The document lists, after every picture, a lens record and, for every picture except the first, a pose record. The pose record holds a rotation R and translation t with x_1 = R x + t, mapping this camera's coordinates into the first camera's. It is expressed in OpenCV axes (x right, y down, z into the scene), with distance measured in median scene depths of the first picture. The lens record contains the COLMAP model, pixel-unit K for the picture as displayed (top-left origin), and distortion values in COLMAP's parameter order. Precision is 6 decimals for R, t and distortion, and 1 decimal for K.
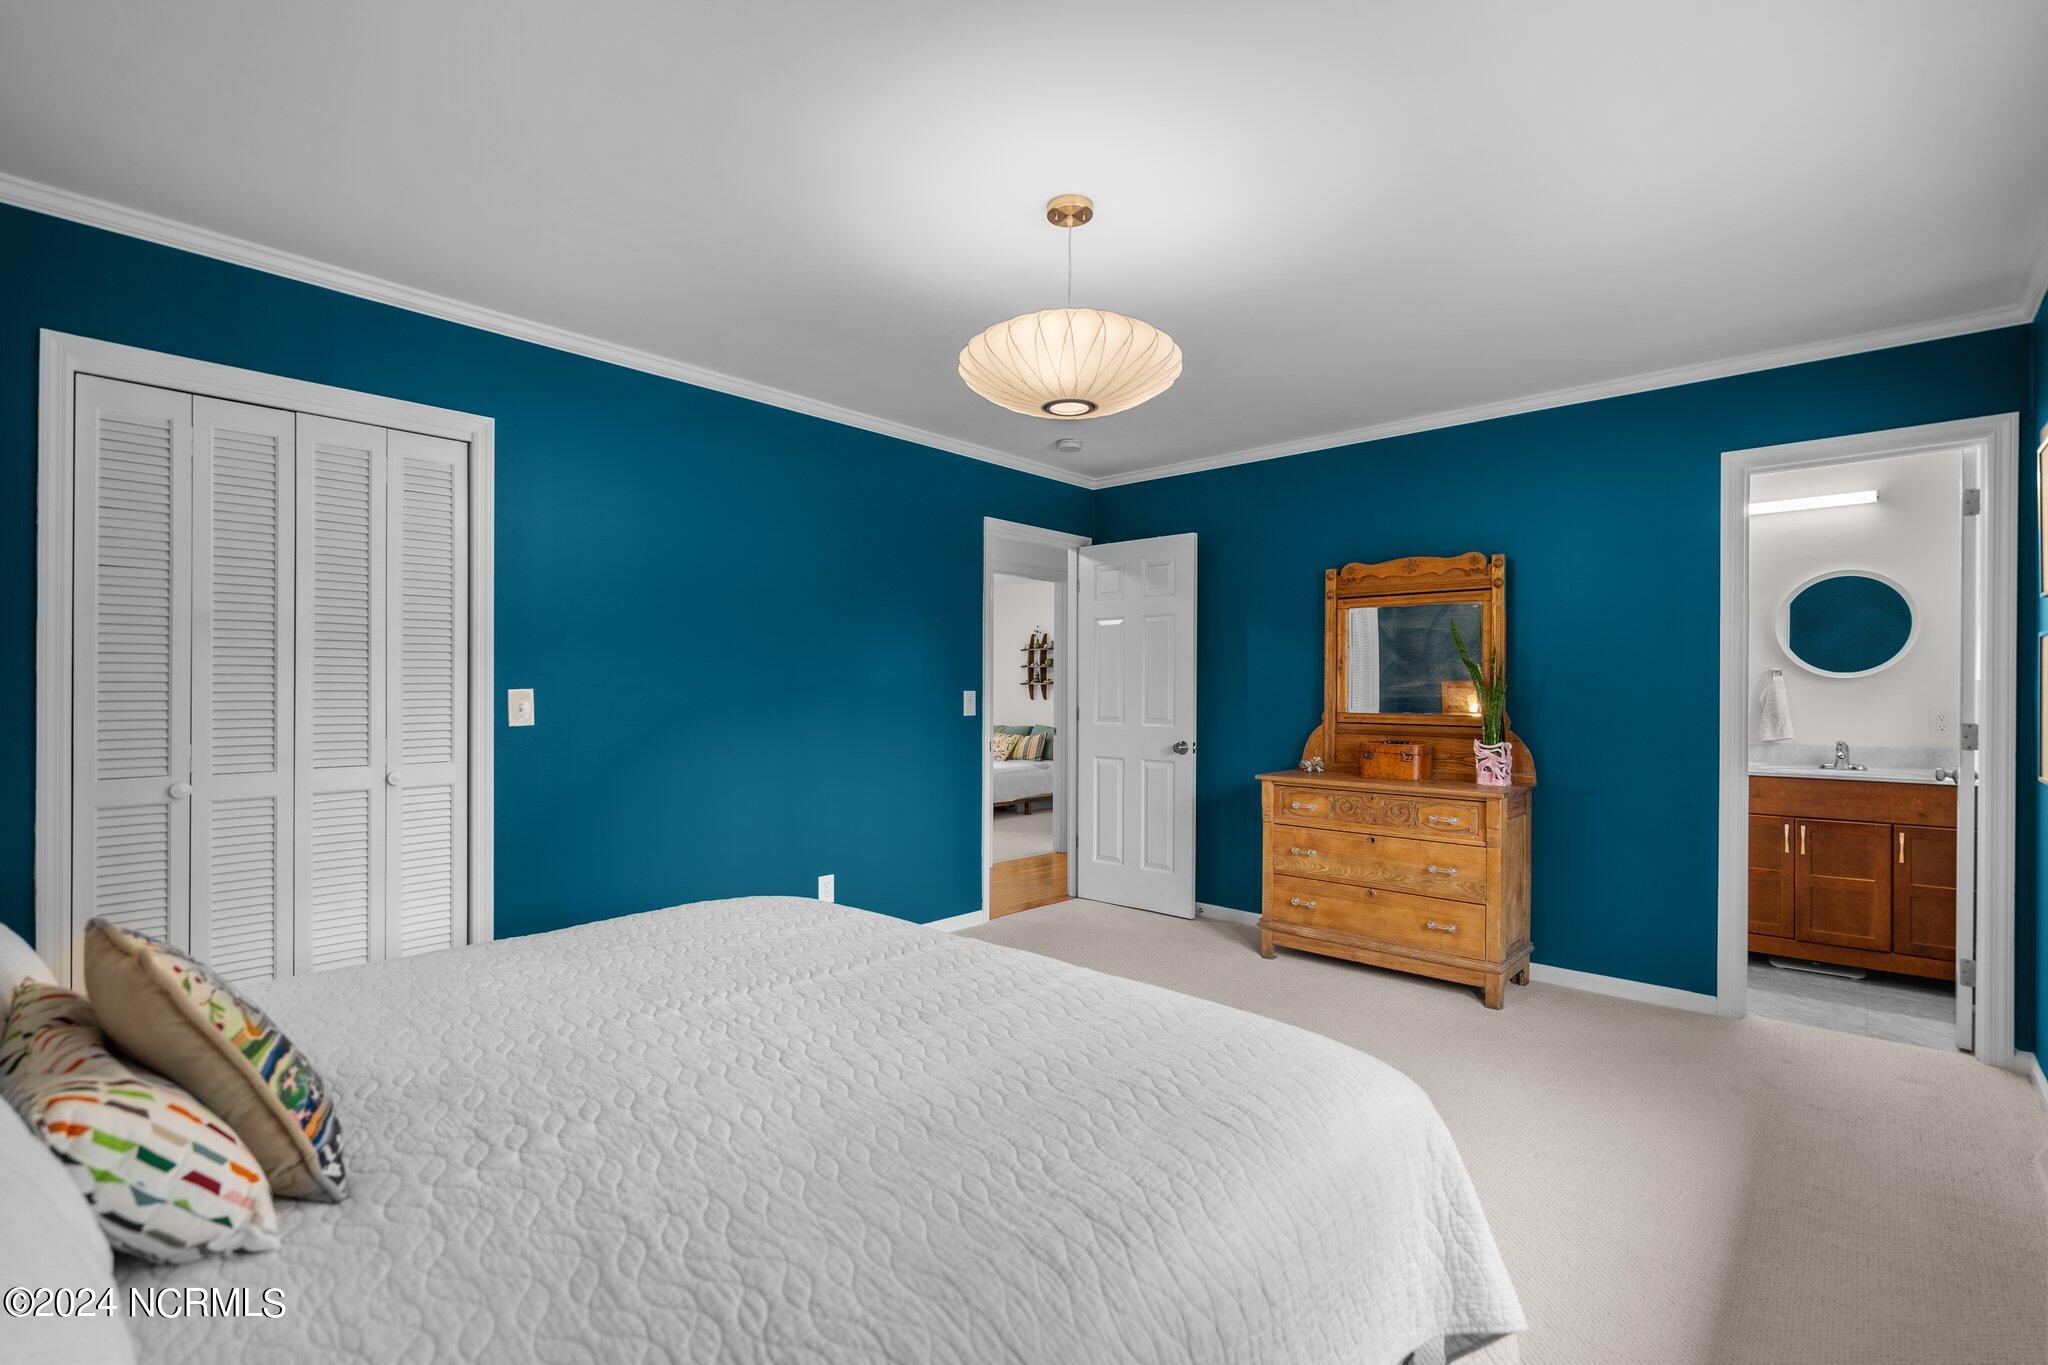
lens RADIAL K [[932.3, 0, 1021.9], [0, 932.3, 686.6], [0, 0, 1]] dist [-0.003134, 0.000007]
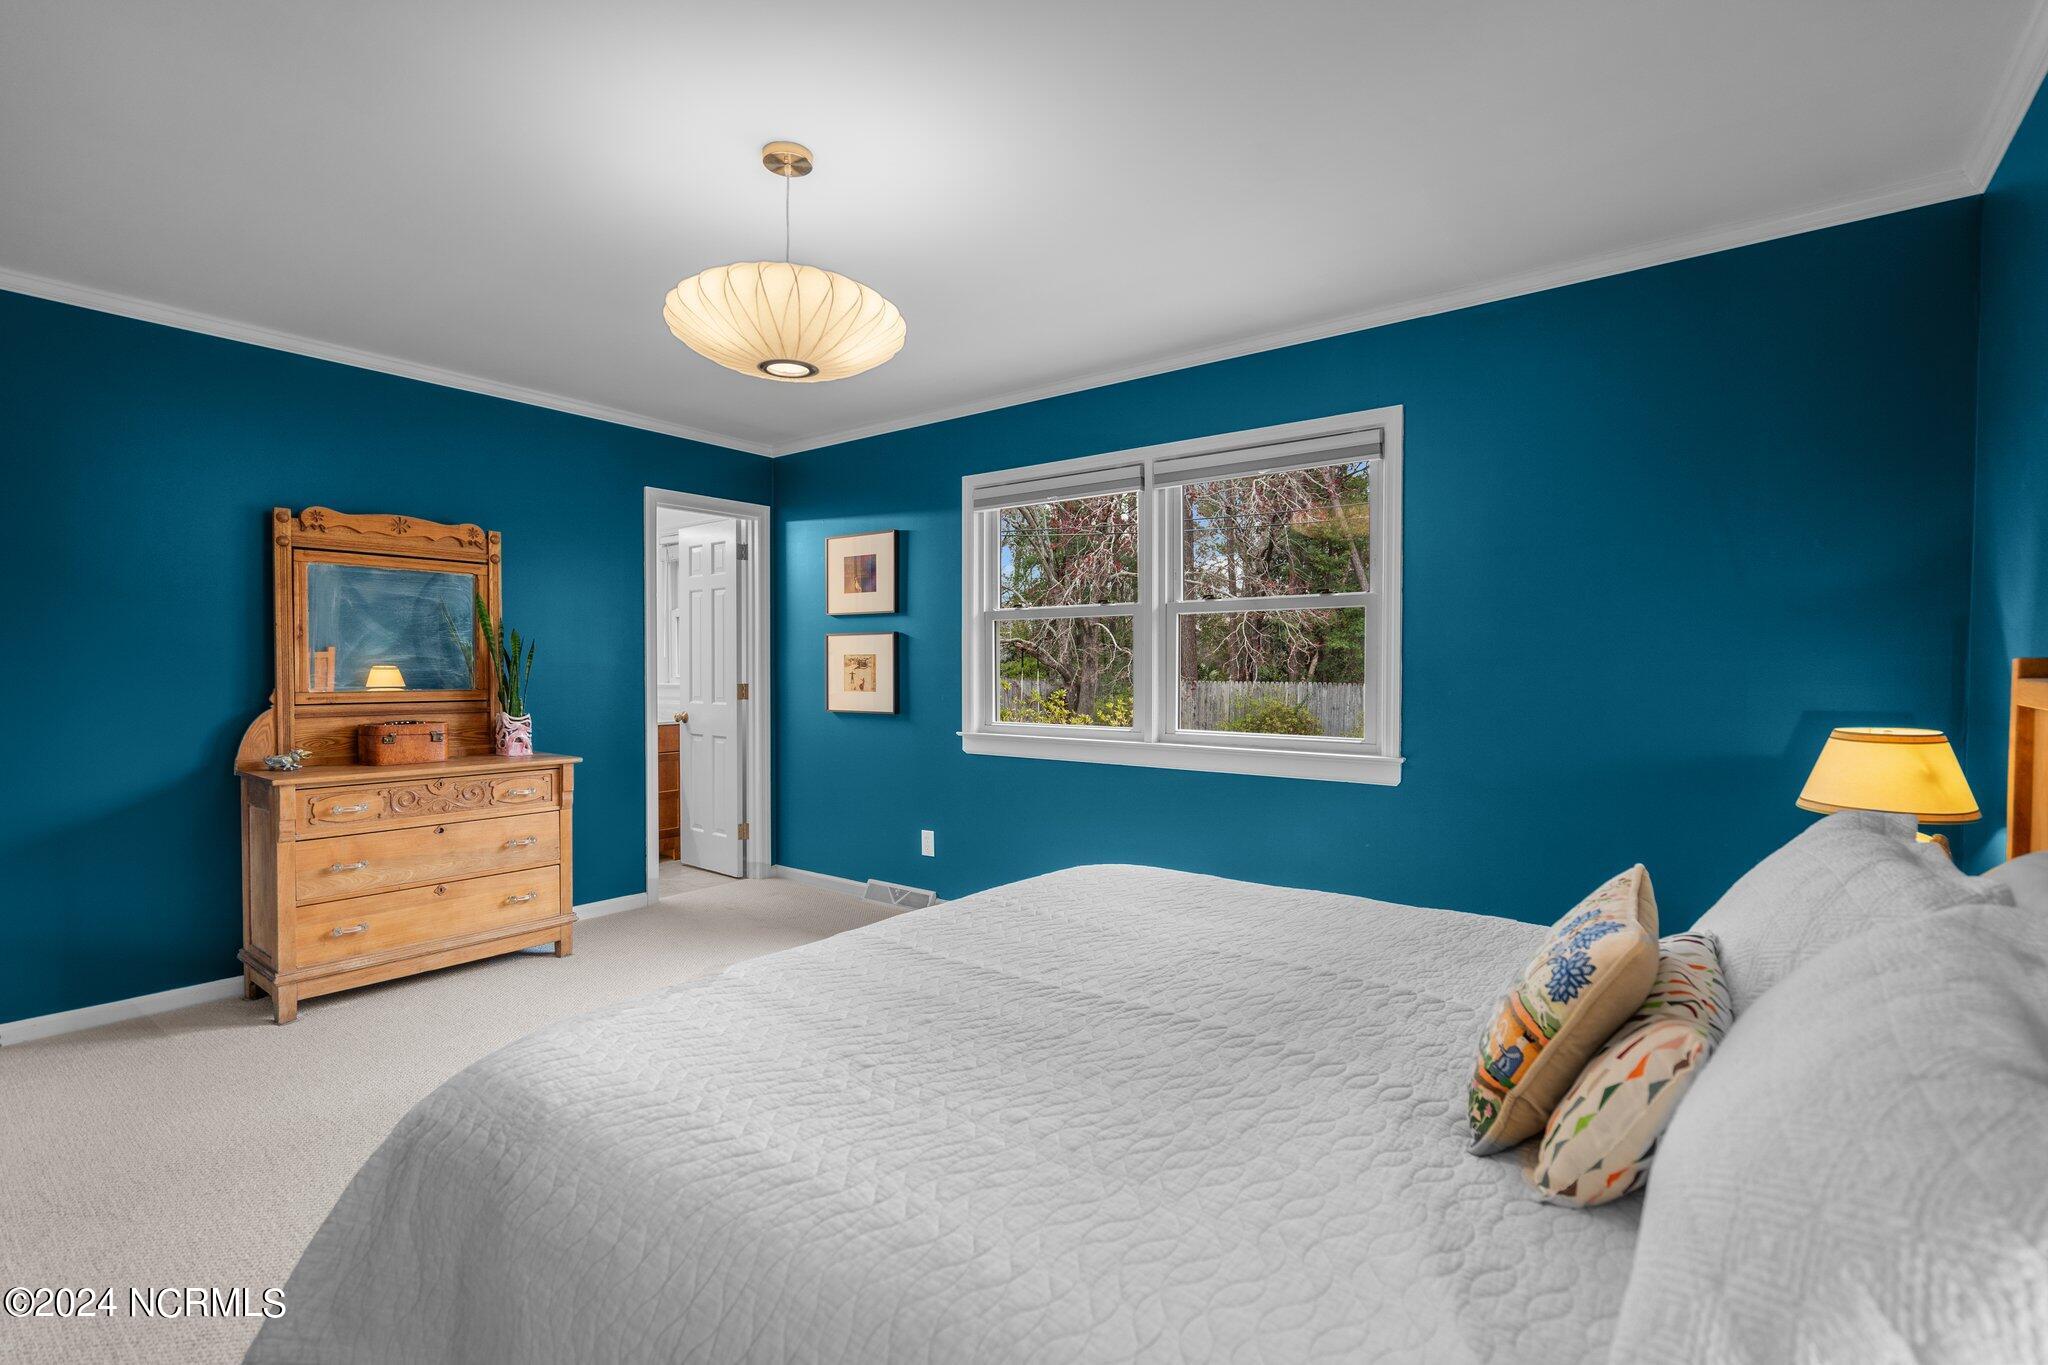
lens RADIAL K [[920.1, 0, 1018.8], [0, 920.1, 674.8], [0, 0, 1]] dist [-0.001615, -0.000071]
pose [[-0.087115, -0.014765, 0.996089, -0.549174], [-0.006752, 0.999876, 0.014231, -0.002410], [-0.996175, -0.005486, -0.087204, 0.514412]]
